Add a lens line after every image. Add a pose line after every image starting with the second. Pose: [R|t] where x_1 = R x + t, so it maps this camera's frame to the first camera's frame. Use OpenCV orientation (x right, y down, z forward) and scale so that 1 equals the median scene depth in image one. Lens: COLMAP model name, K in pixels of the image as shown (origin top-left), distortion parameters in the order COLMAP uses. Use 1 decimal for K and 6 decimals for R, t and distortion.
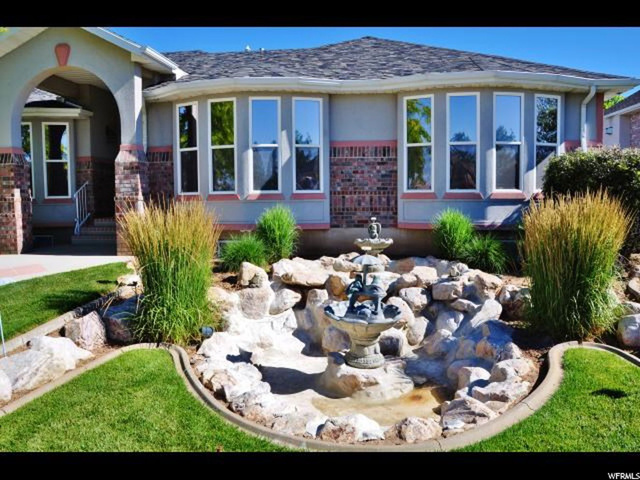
lens RADIAL K [[499.0, 0, 318.7], [0, 499.0, 245.7], [0, 0, 1]] dist [-0.122645, 0.053638]
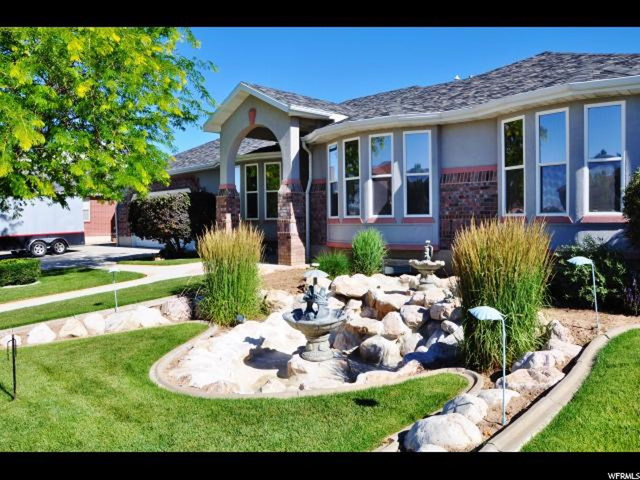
lens RADIAL K [[499.0, 0, 316.5], [0, 499.0, 241.1], [0, 0, 1]] dist [-0.122645, 0.053638]
pose [[0.791849, 0.025756, -0.610174, 0.477957], [-0.054787, 0.998078, -0.028968, -0.009398], [0.608255, 0.056368, 0.791738, 0.003133]]
